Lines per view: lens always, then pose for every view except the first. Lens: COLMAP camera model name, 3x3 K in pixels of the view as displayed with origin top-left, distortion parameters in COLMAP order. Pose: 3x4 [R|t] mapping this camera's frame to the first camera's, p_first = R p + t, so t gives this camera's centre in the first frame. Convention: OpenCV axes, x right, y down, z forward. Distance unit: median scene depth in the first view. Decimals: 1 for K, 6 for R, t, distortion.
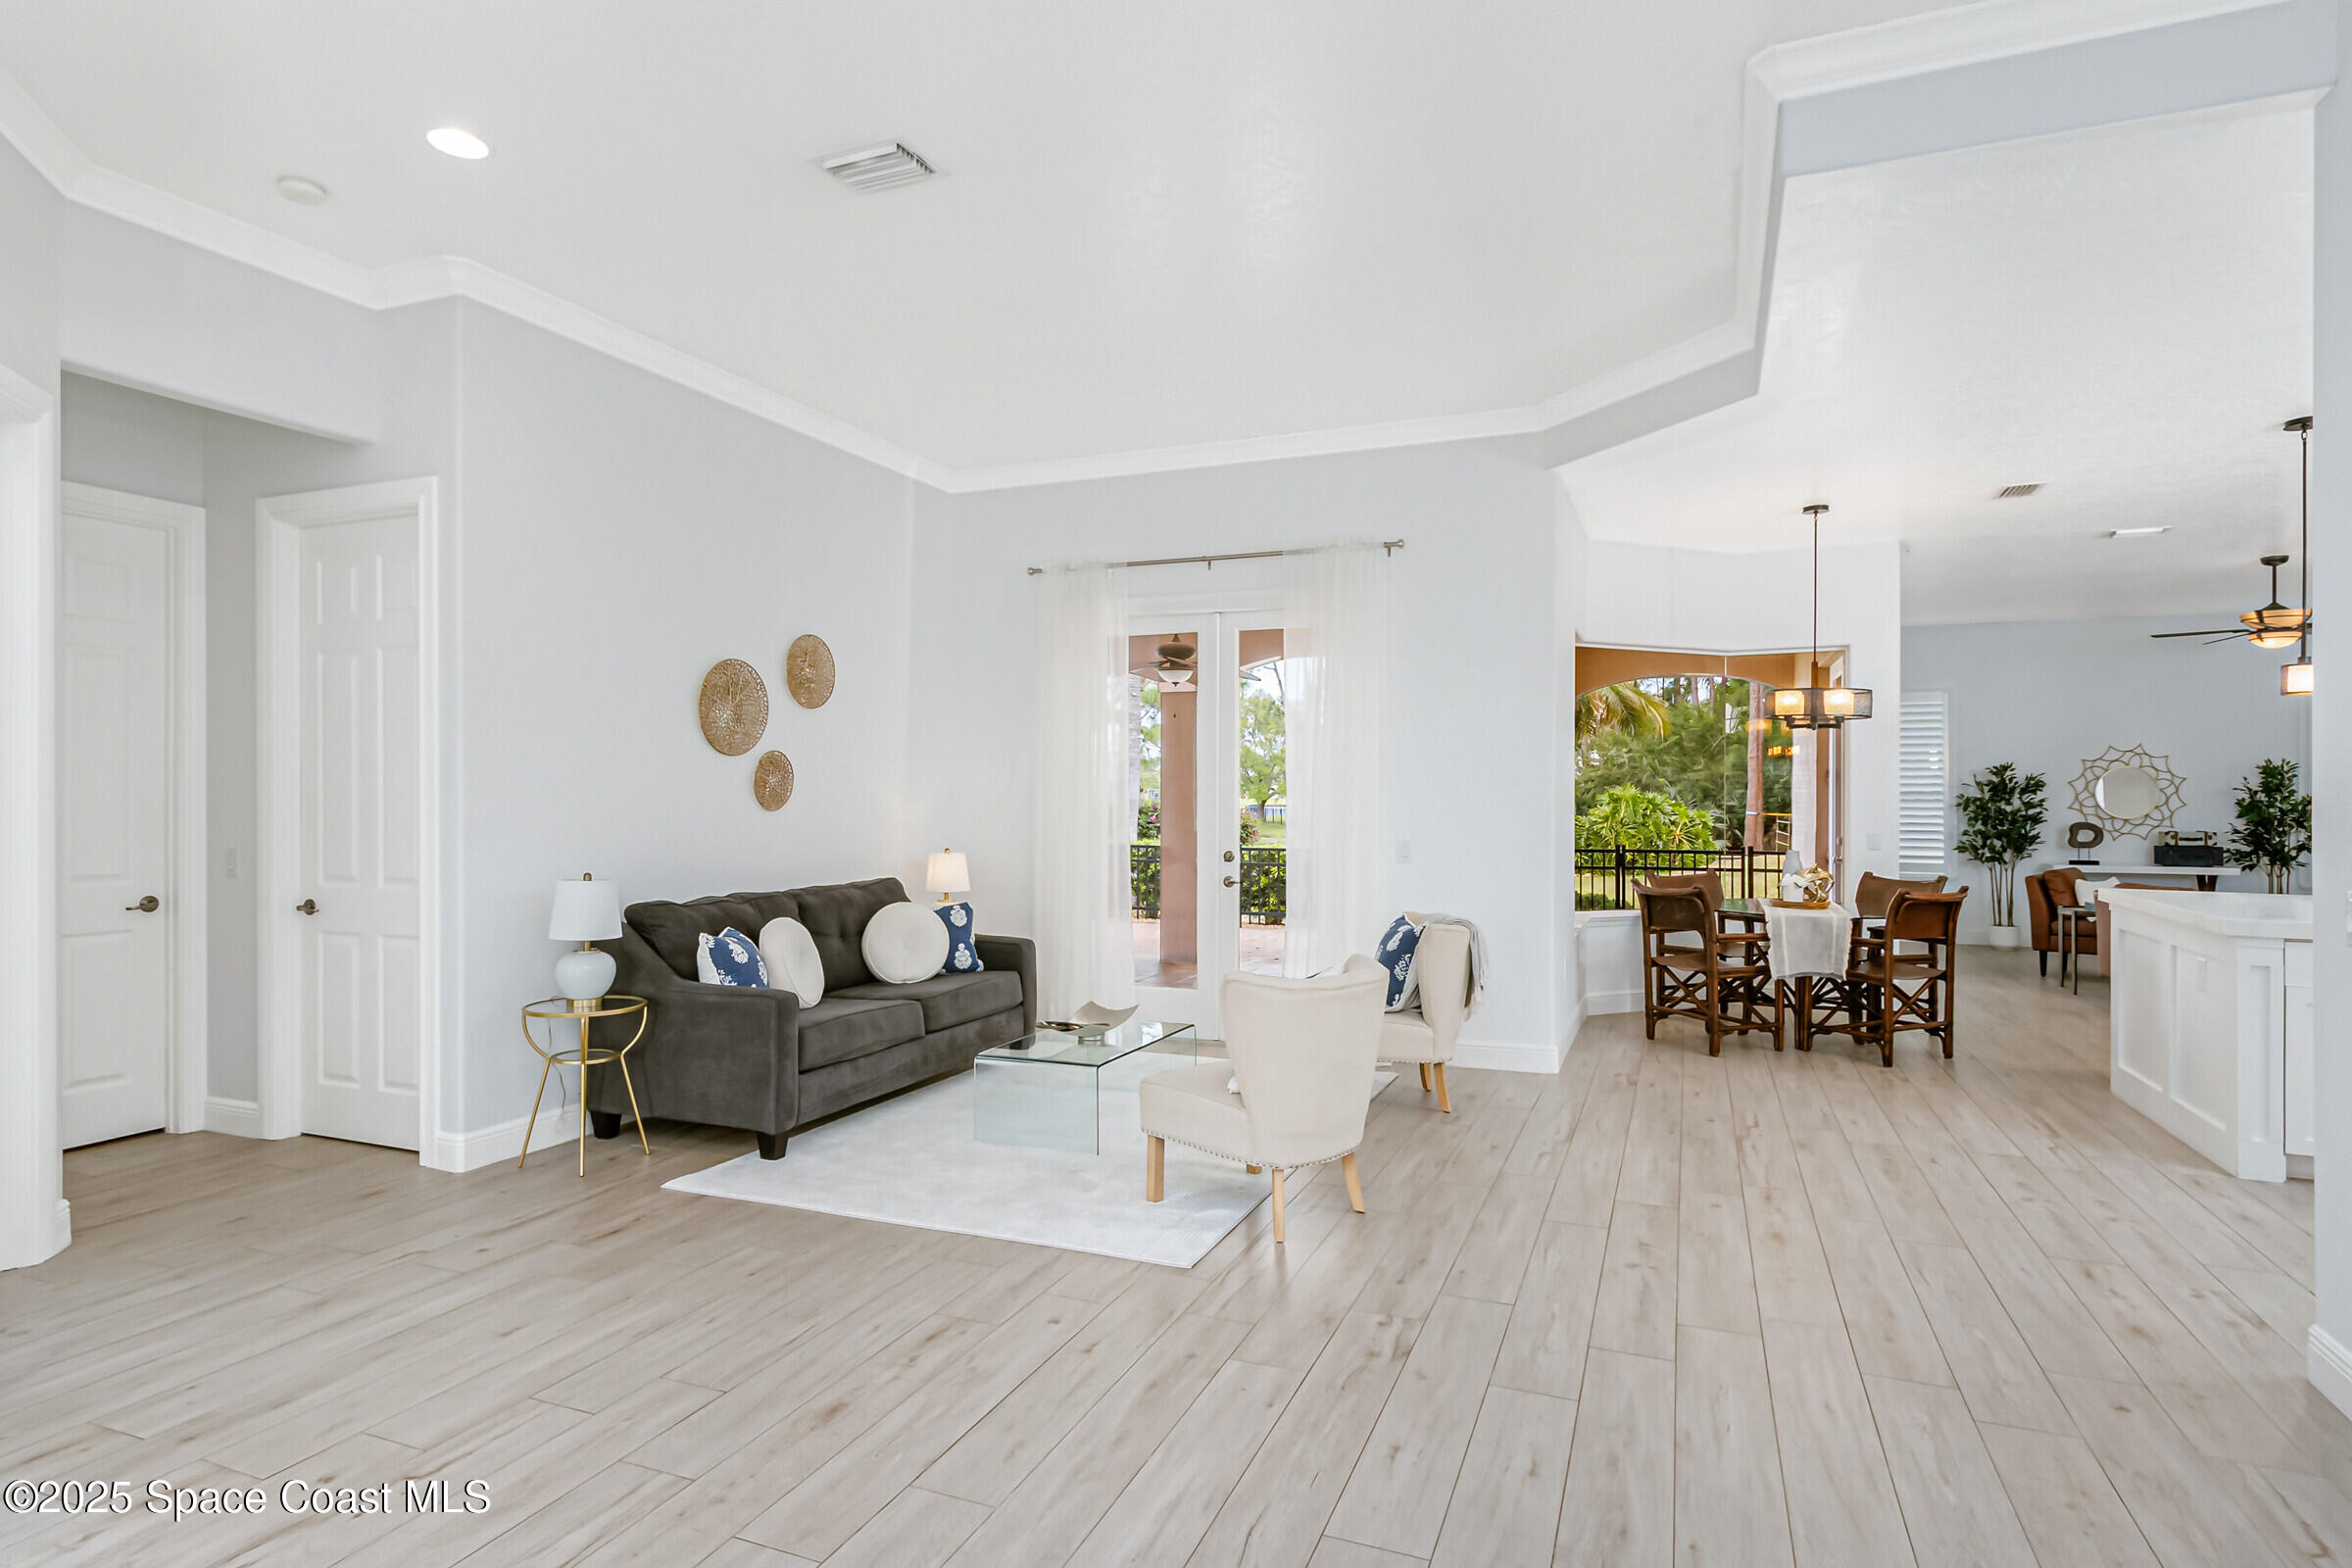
lens RADIAL K [[1258.7, 0, 1176.0], [0, 1258.7, 784.0], [0, 0, 1]] dist [0.004239, 0.001136]
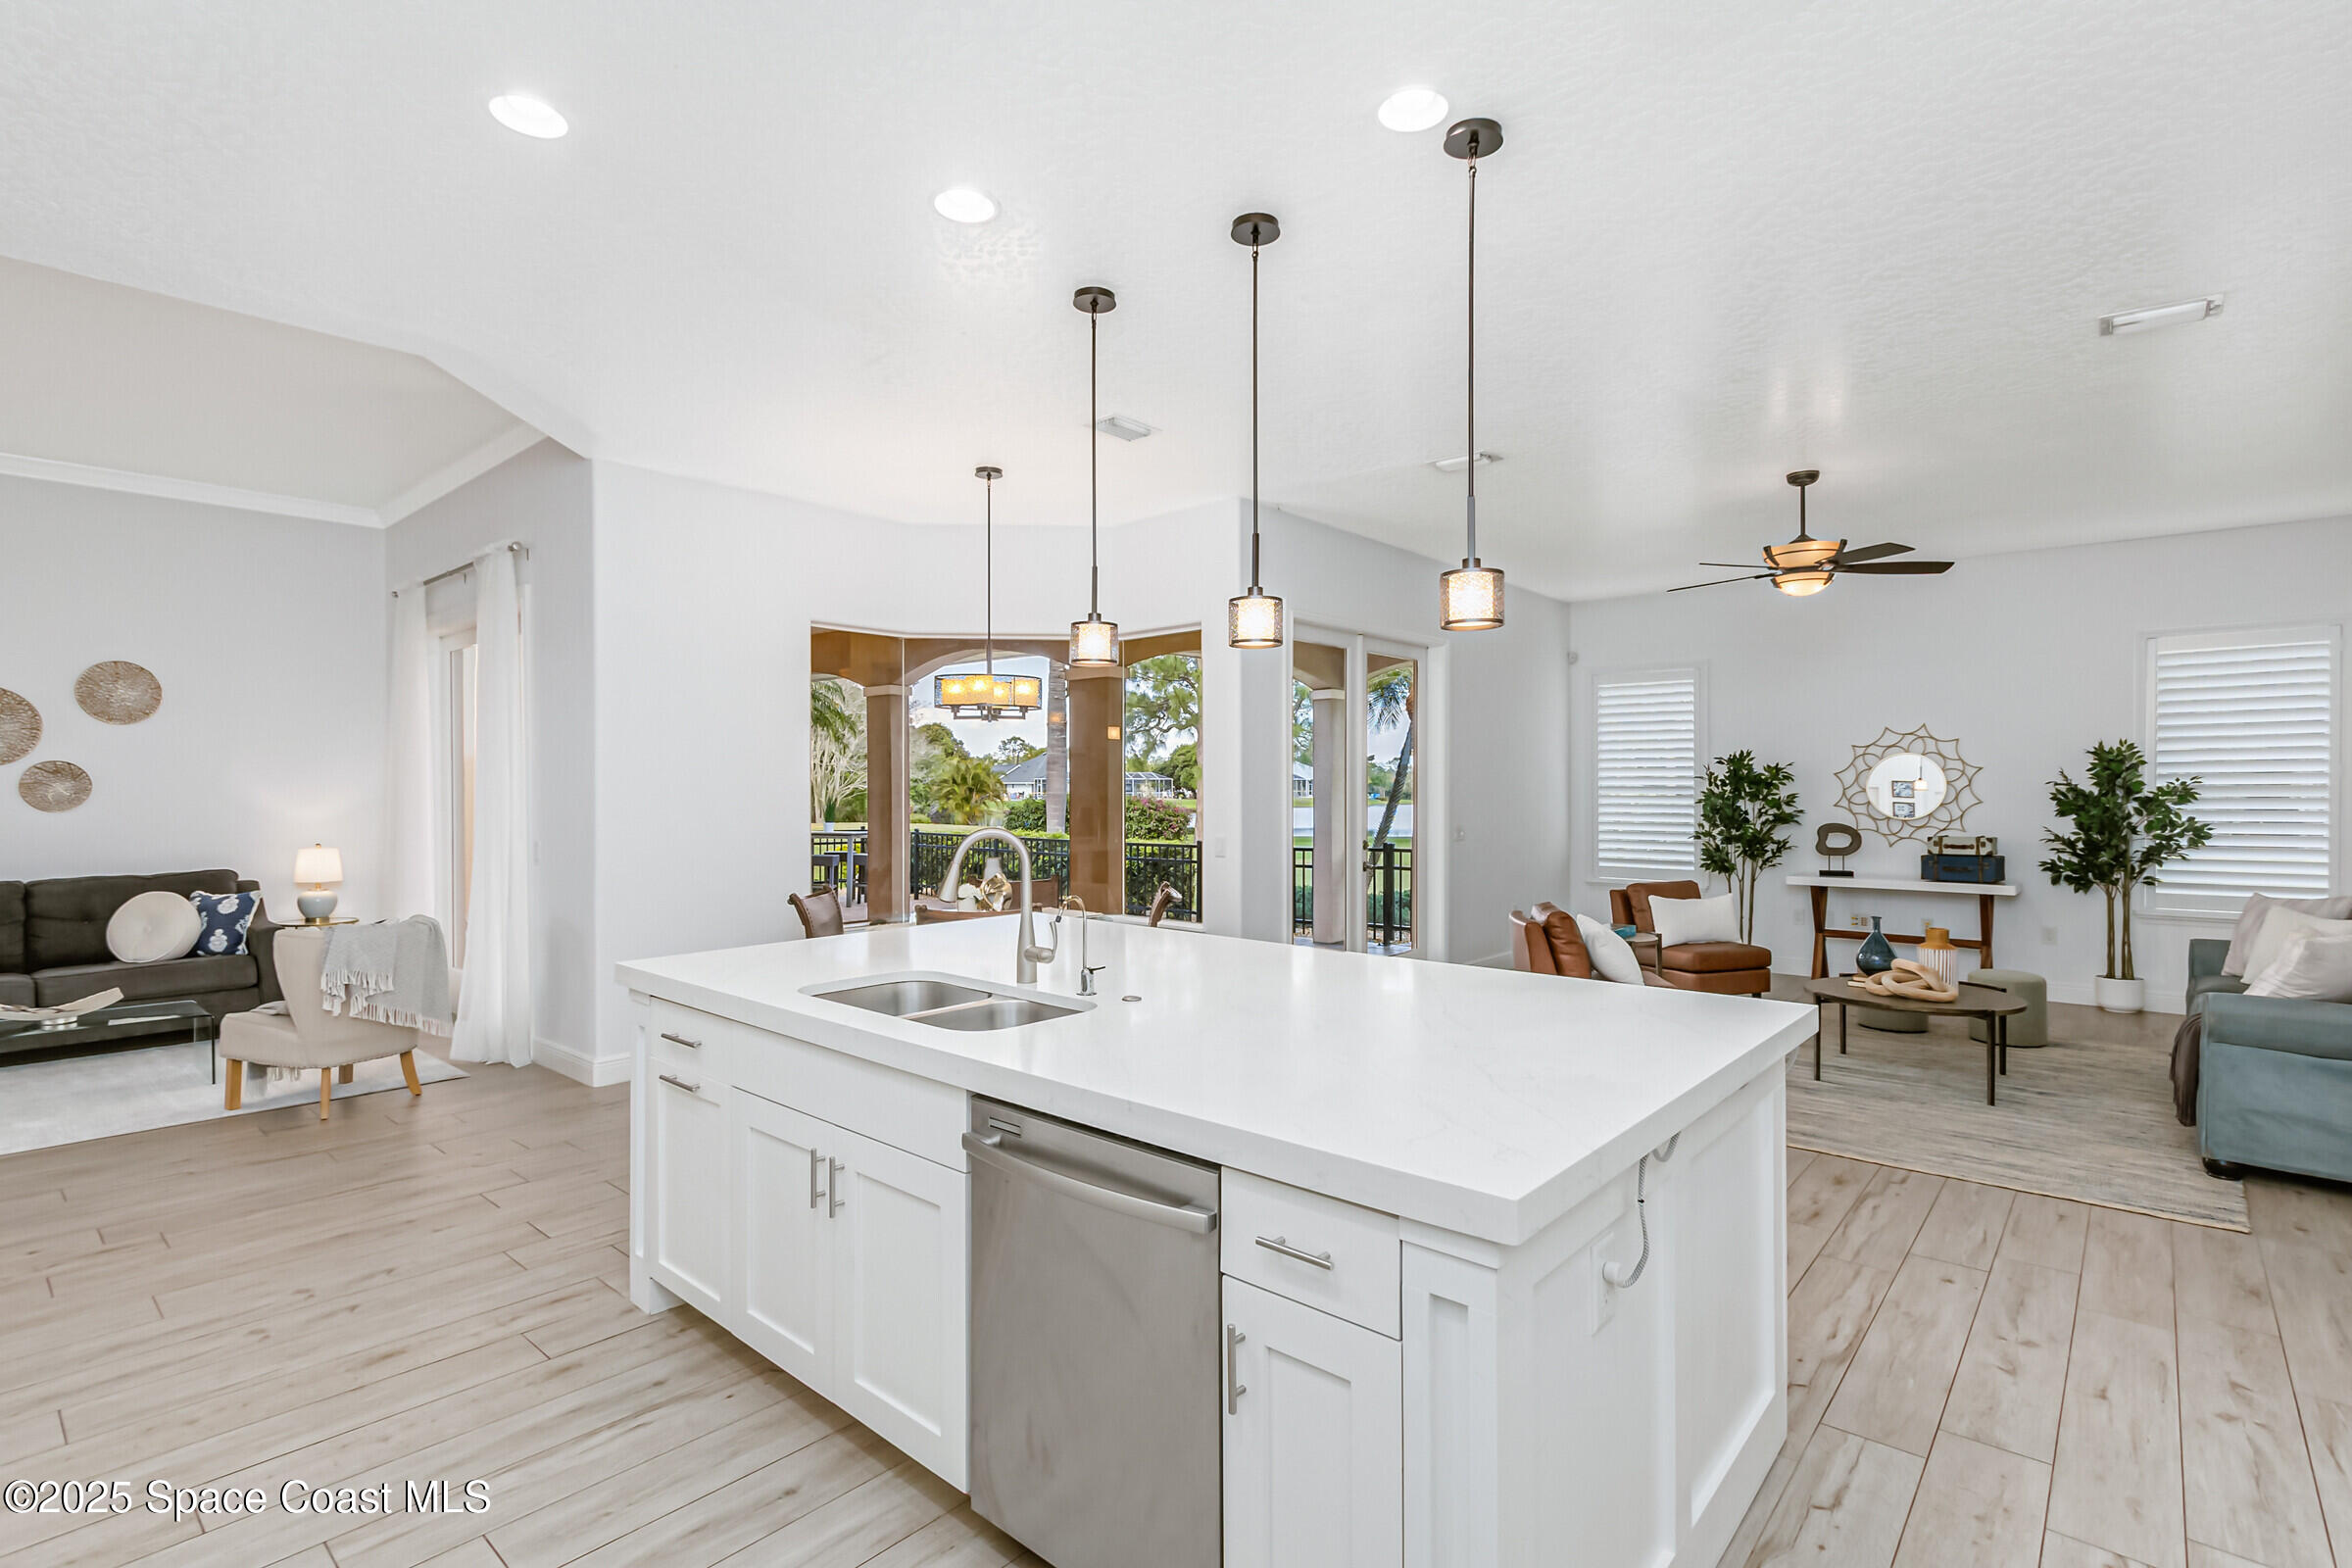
lens RADIAL K [[1106.2, 0, 1176.4], [0, 1106.2, 789.0], [0, 0, 1]] dist [0.014327, -0.005908]
pose [[0.943964, -0.004170, -0.330021, 0.553043], [0.007259, 0.999941, 0.008128, -0.000526], [0.329967, -0.010068, 0.943939, 0.191288]]
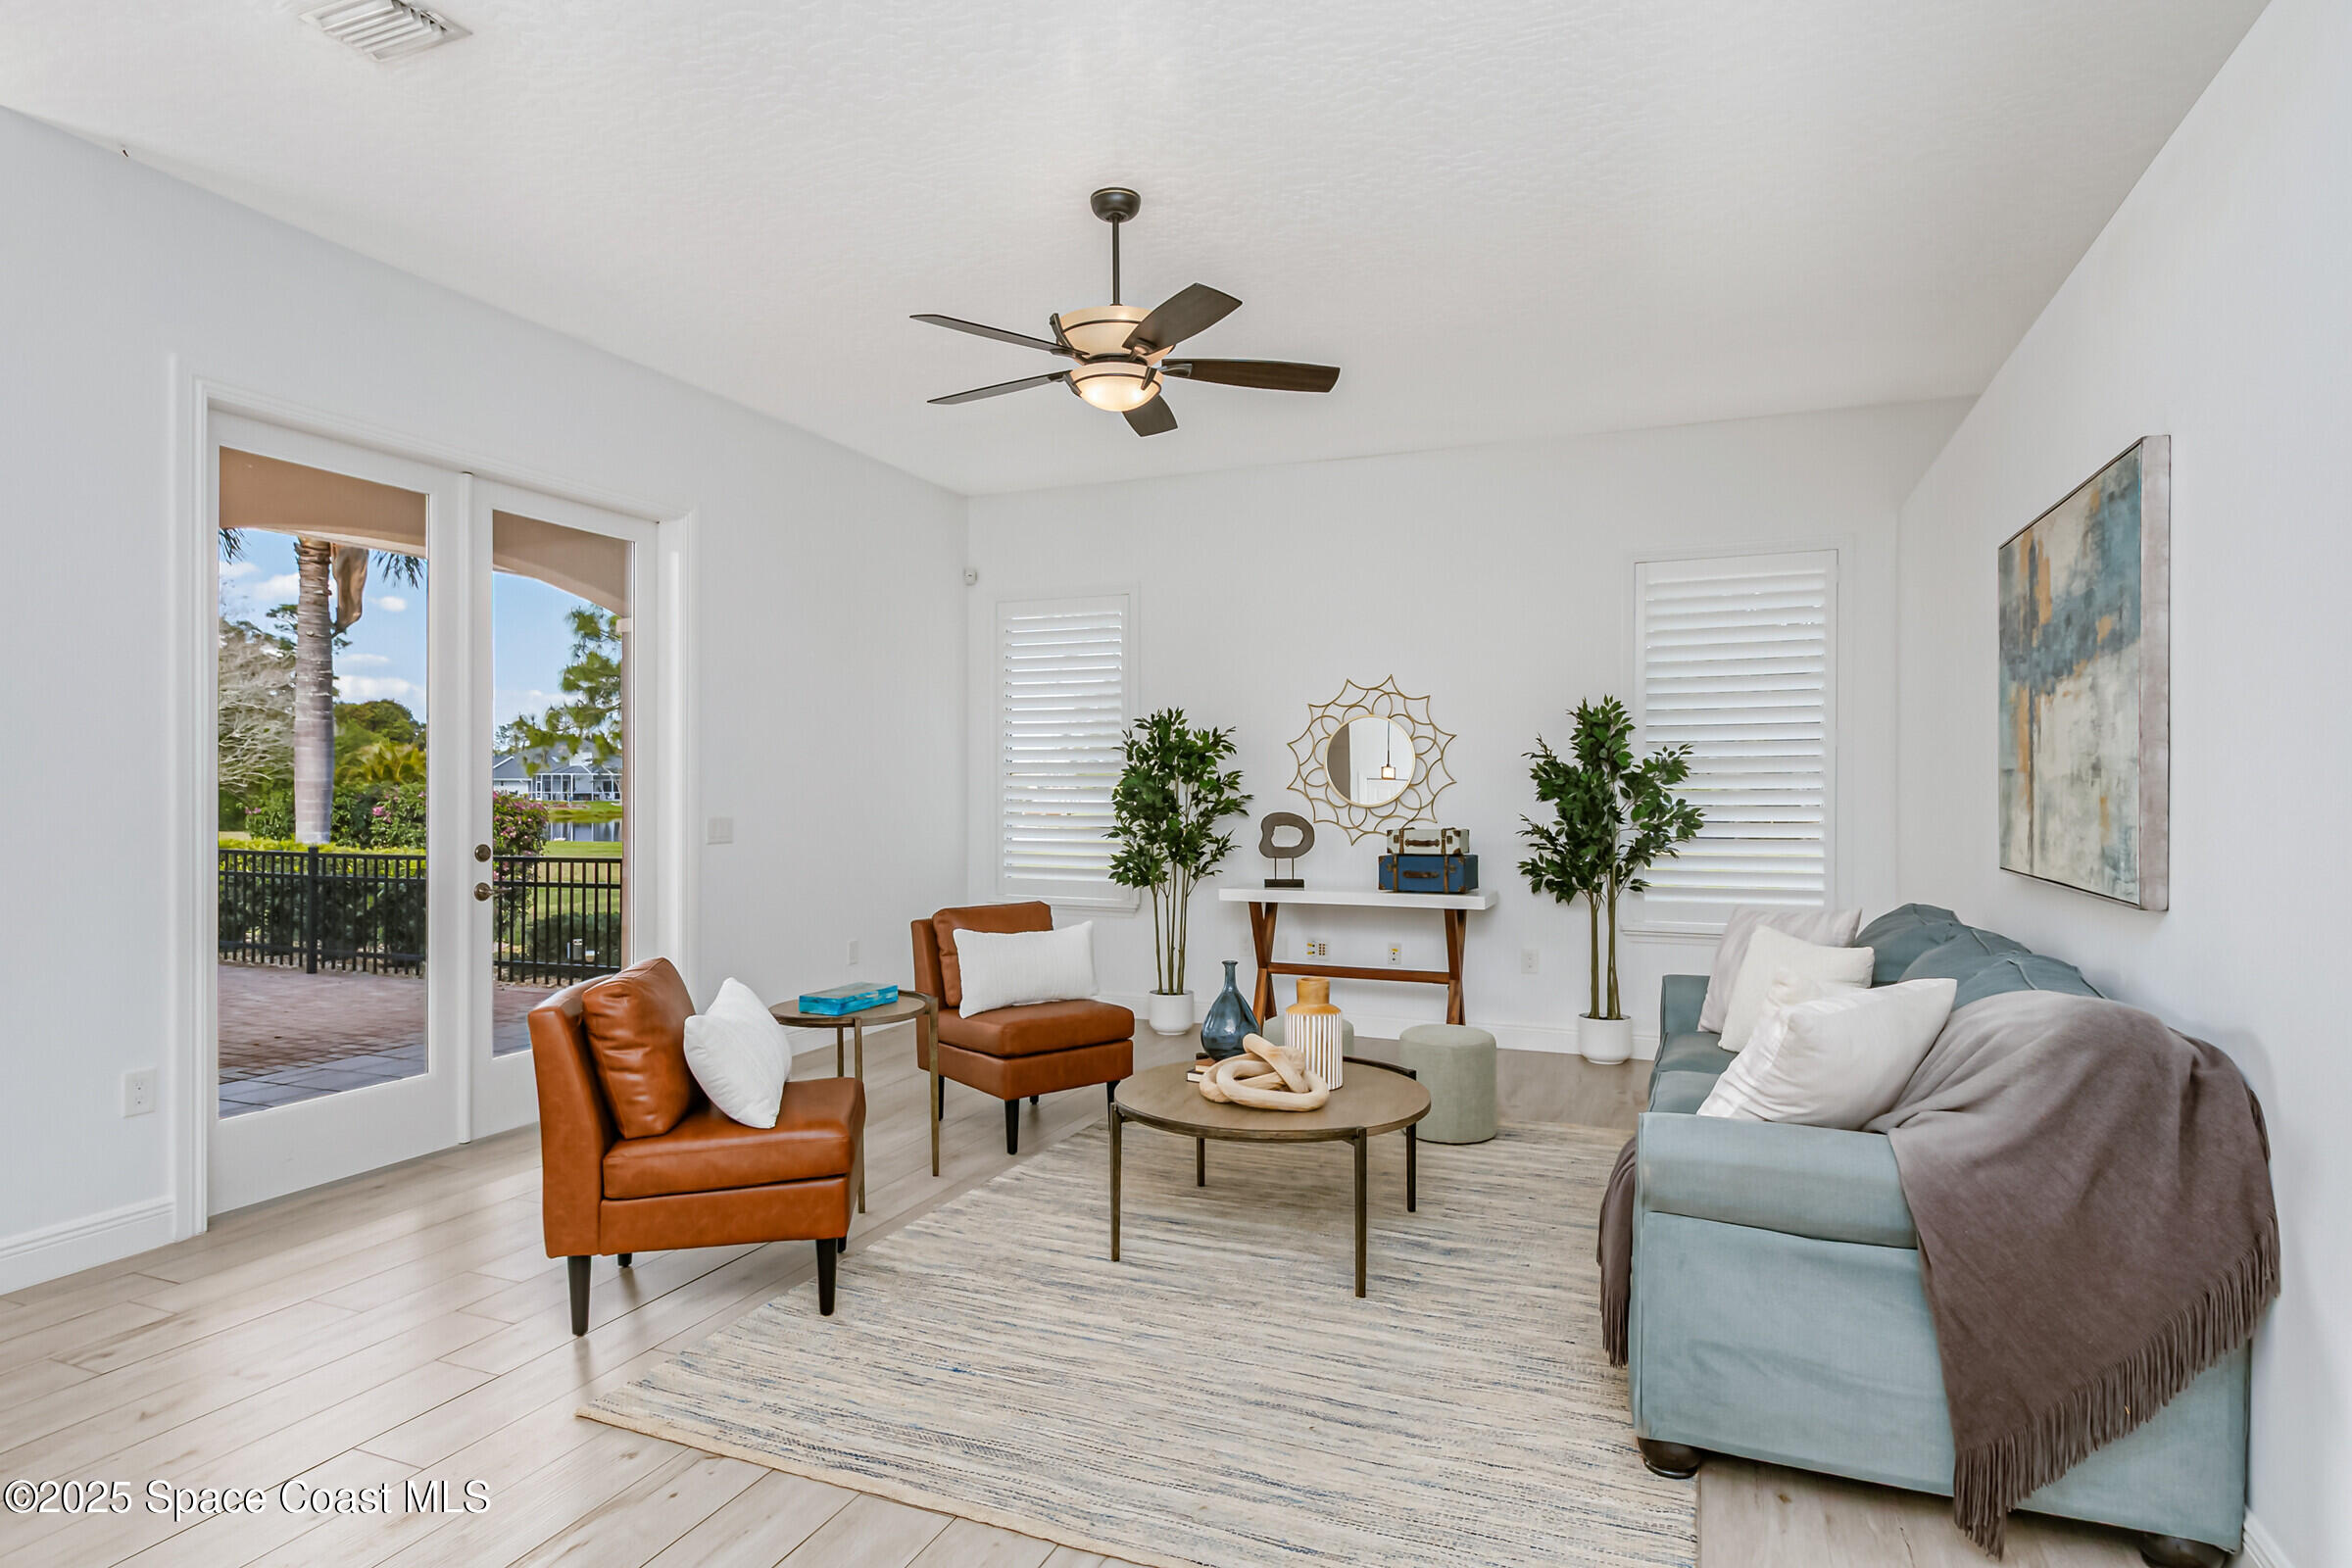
lens RADIAL K [[1258.7, 0, 1176.0], [0, 1258.7, 784.0], [0, 0, 1]] dist [0.004239, 0.001136]
pose [[0.999970, -0.002354, -0.007415, 0.671220], [0.002397, 0.999981, 0.005756, 0.013843], [0.007401, -0.005774, 0.999956, 0.428280]]
